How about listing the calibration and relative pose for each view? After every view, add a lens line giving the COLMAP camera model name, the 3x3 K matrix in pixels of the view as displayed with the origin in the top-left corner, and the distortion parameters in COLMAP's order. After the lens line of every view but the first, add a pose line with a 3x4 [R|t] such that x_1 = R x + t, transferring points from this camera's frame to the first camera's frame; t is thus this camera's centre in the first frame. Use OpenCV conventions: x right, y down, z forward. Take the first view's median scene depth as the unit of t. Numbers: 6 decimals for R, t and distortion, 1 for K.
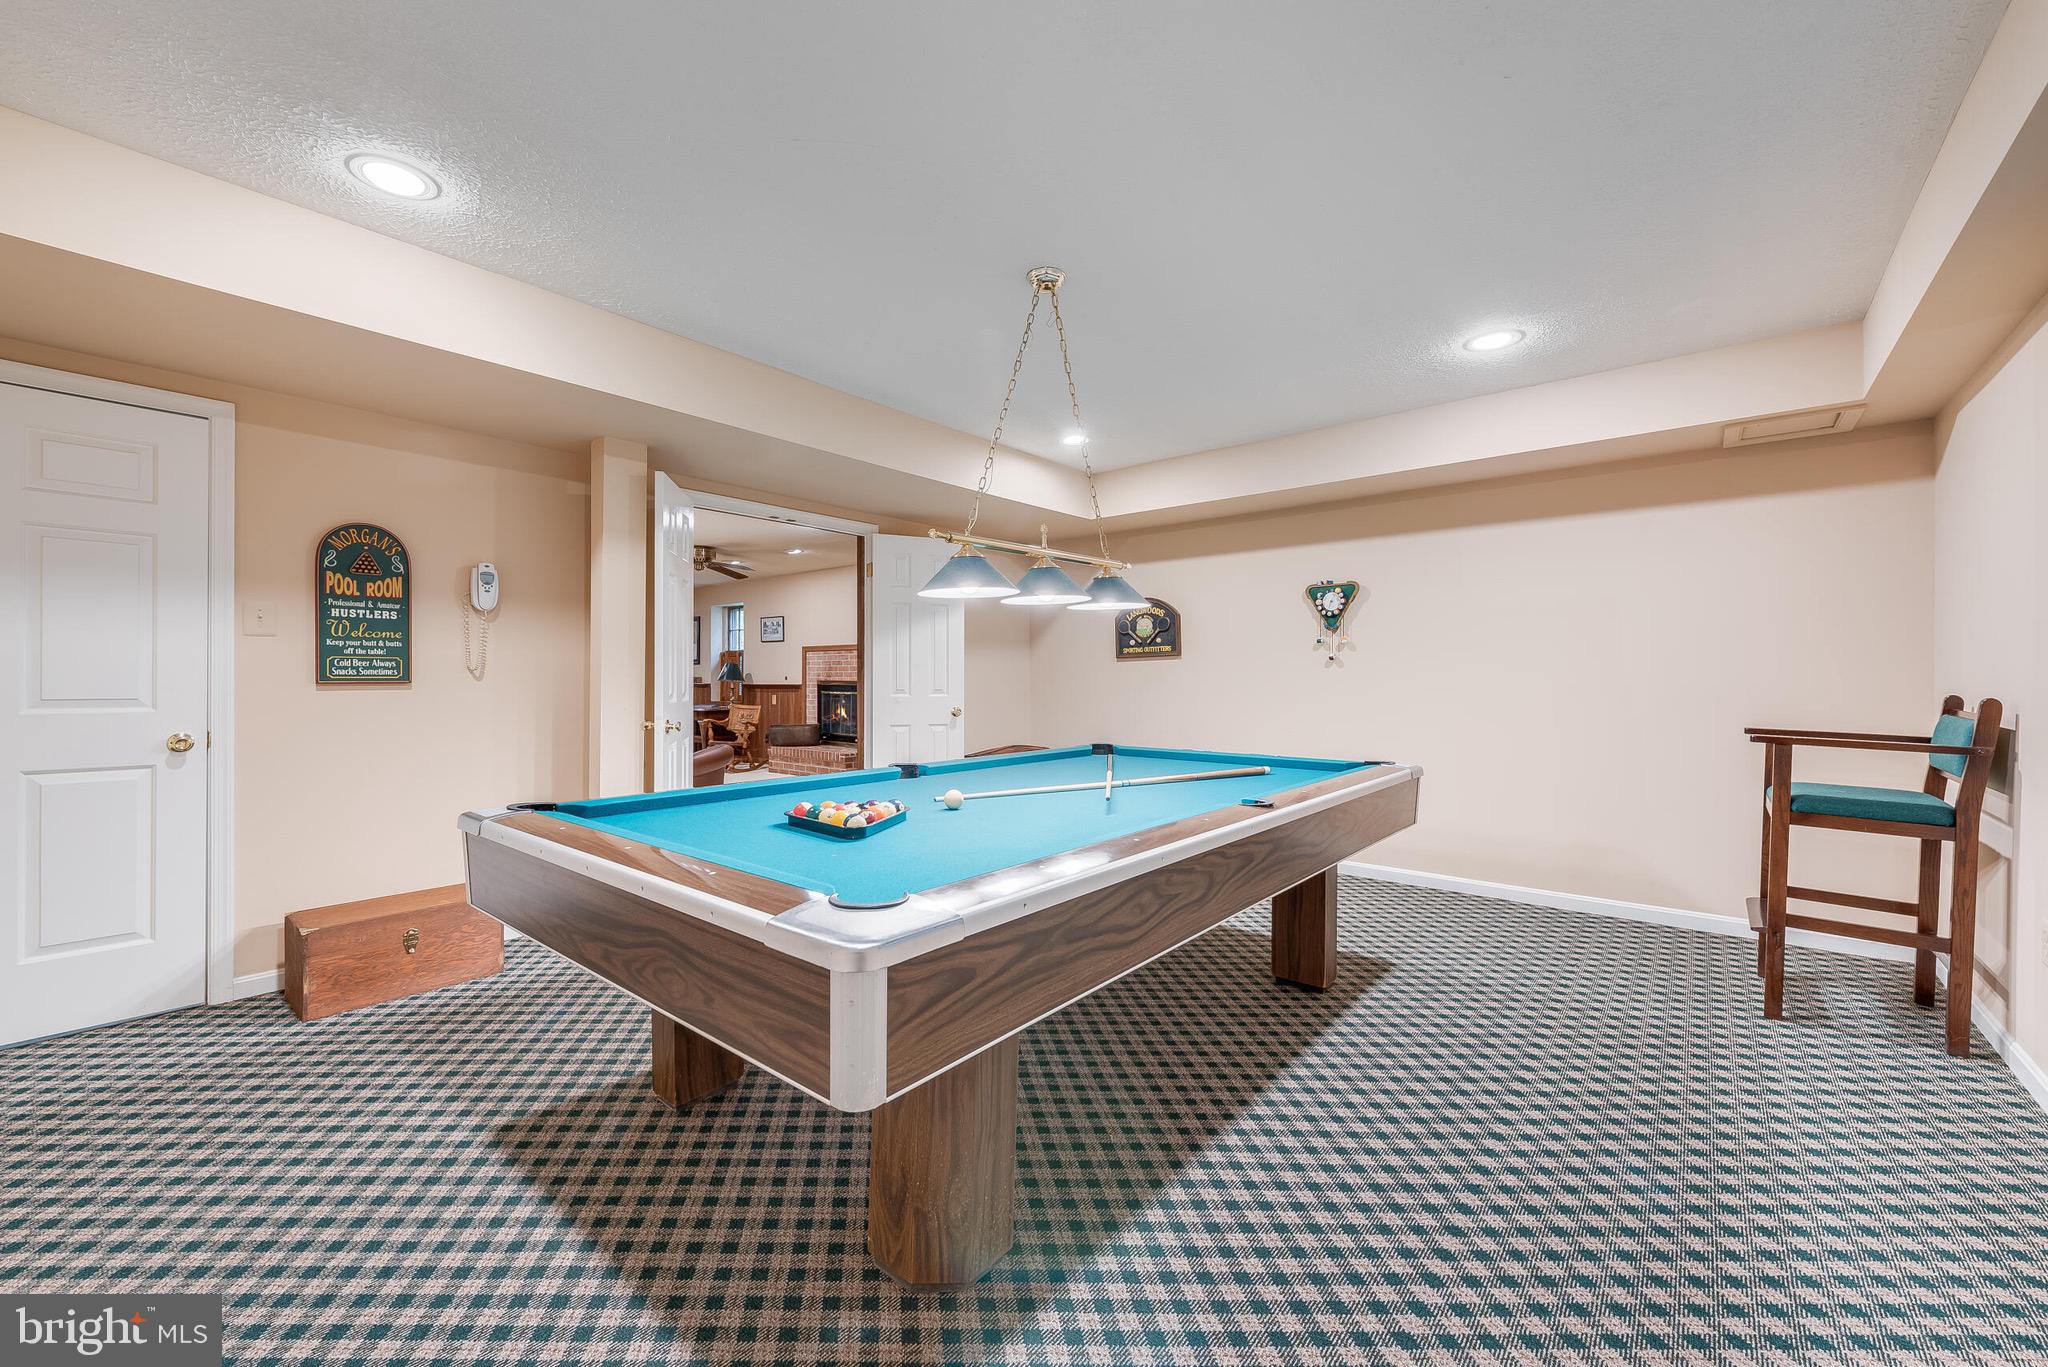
lens RADIAL K [[814.1, 0, 1019.3], [0, 814.1, 683.2], [0, 0, 1]] dist [0.014878, -0.004618]
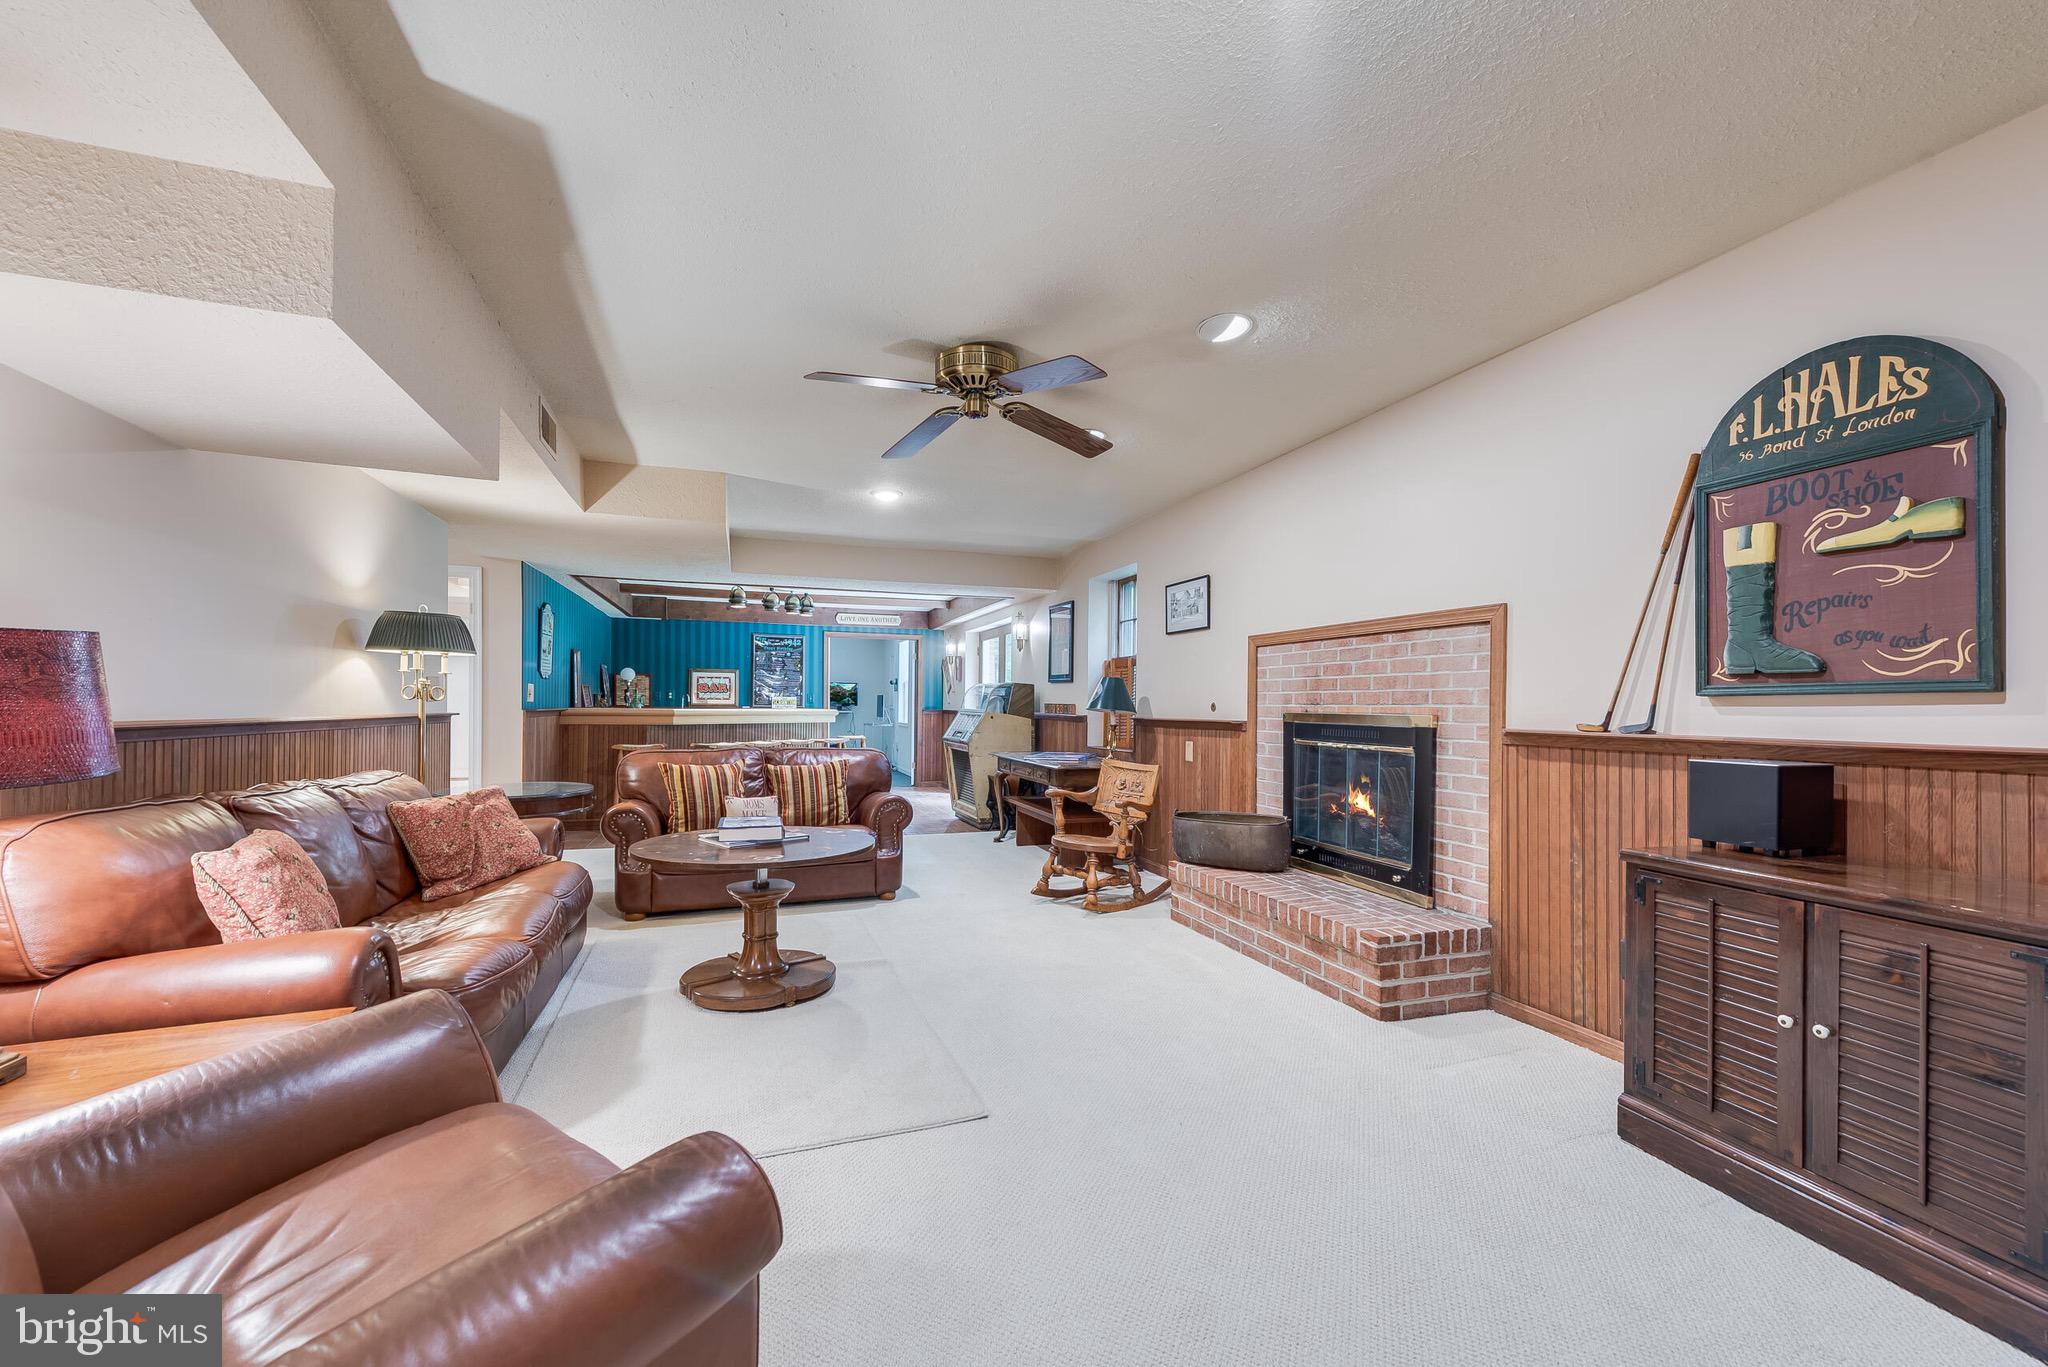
lens RADIAL K [[814.1, 0, 1027.5], [0, 814.1, 694.6], [0, 0, 1]] dist [0.014878, -0.004618]
pose [[0.866454, 0.002685, -0.499249, -0.147739], [-0.015586, 0.999644, -0.021674, -0.001578], [0.499013, 0.026561, 0.866187, 0.550837]]
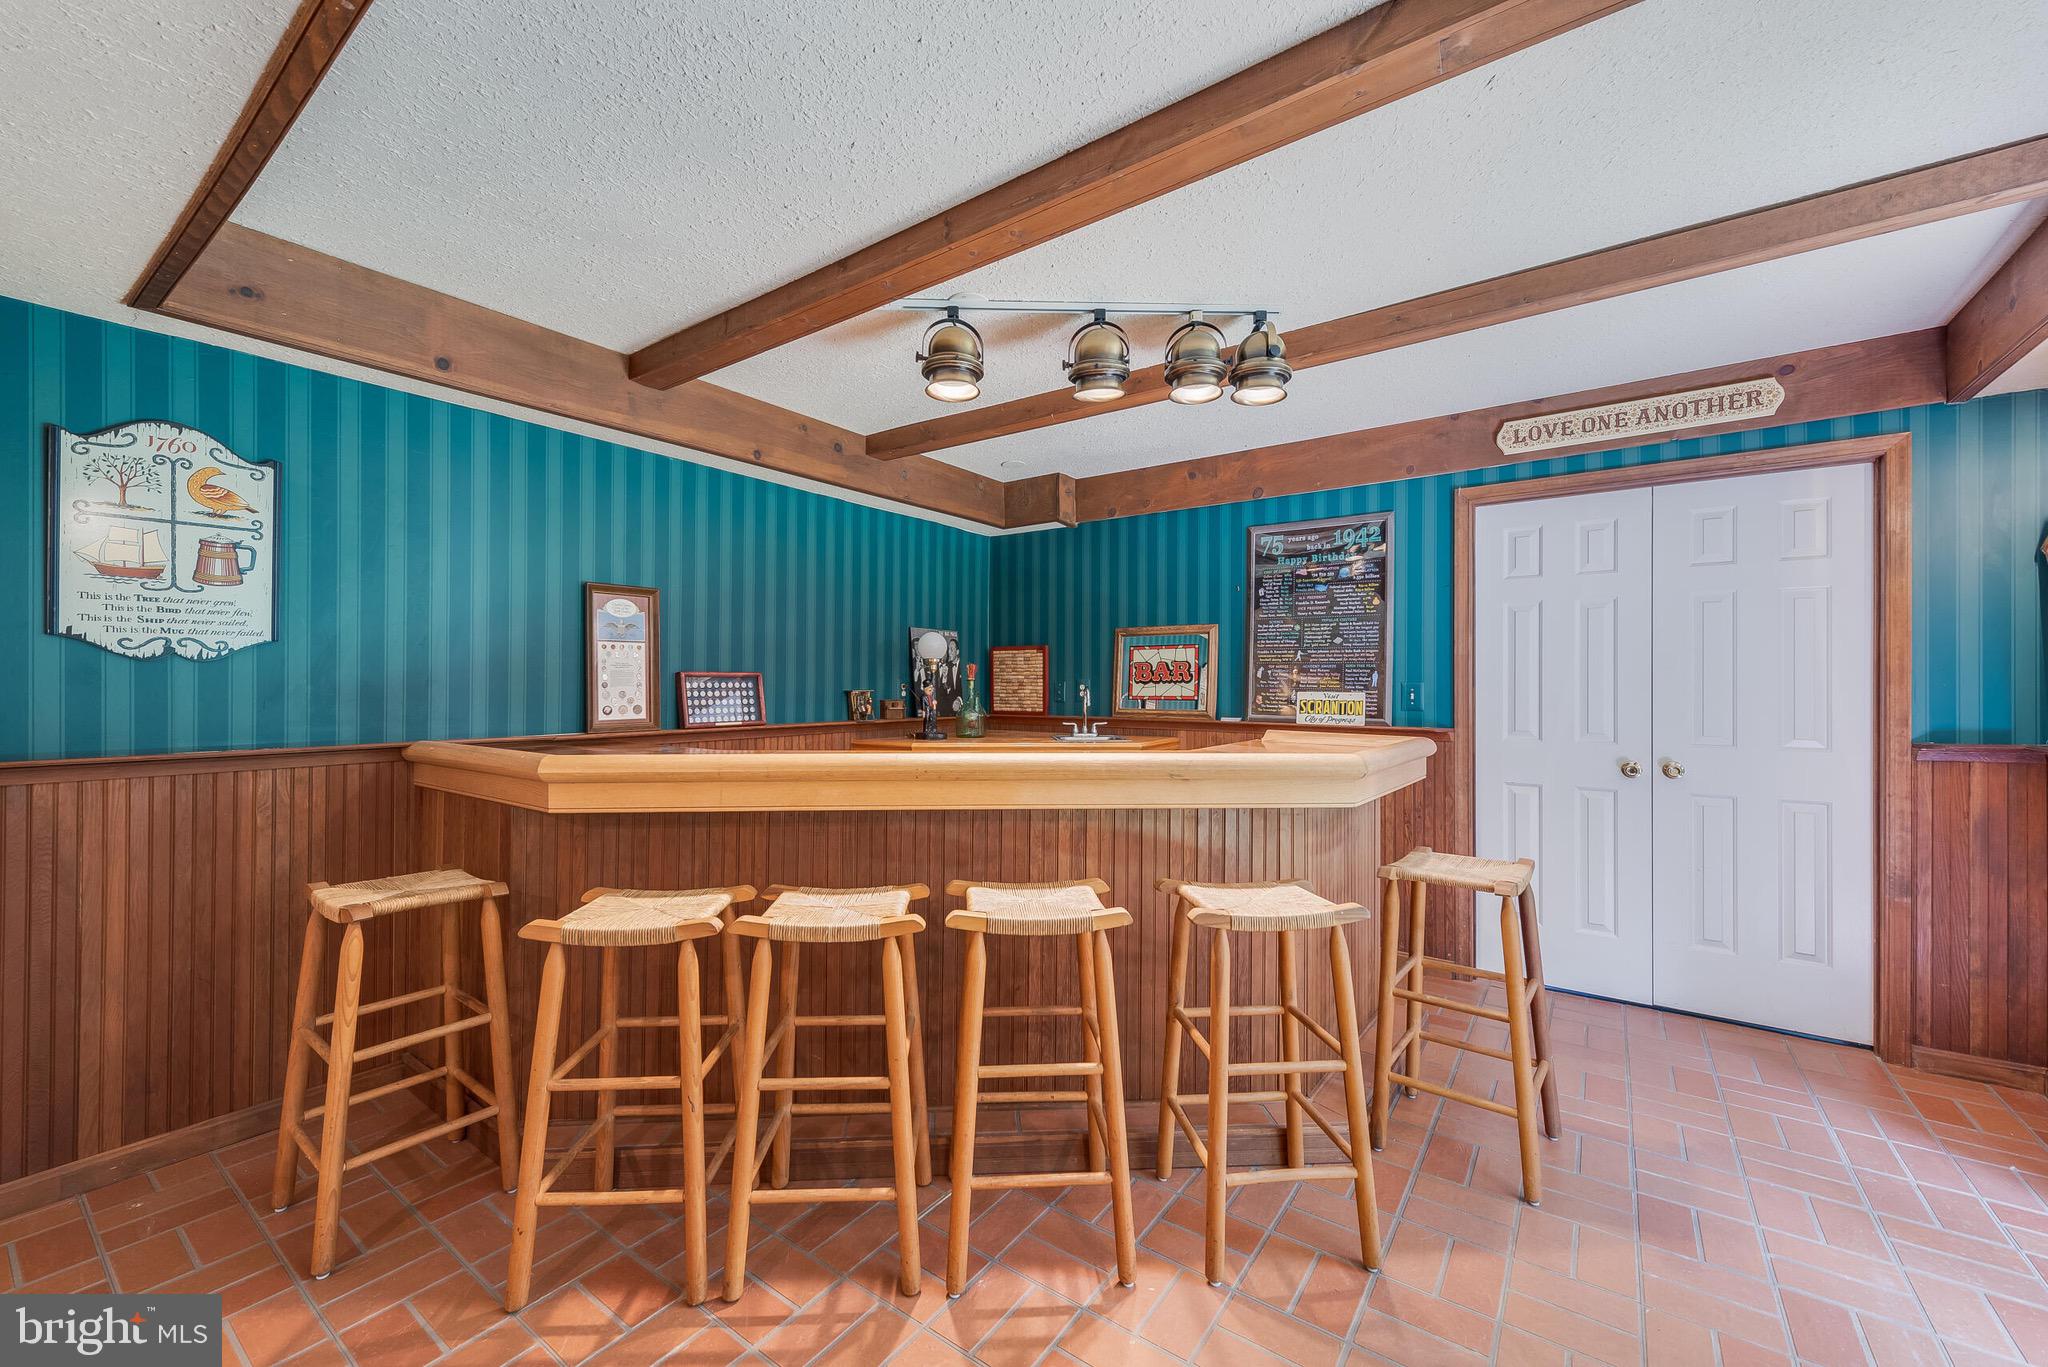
lens RADIAL K [[814.1, 0, 1025.8], [0, 814.1, 679.8], [0, 0, 1]] dist [0.014878, -0.004618]
pose [[0.069387, -0.005169, -0.997576, -0.321154], [-0.009814, 0.999935, -0.005864, -0.008407], [0.997542, 0.010197, 0.069332, 0.785884]]
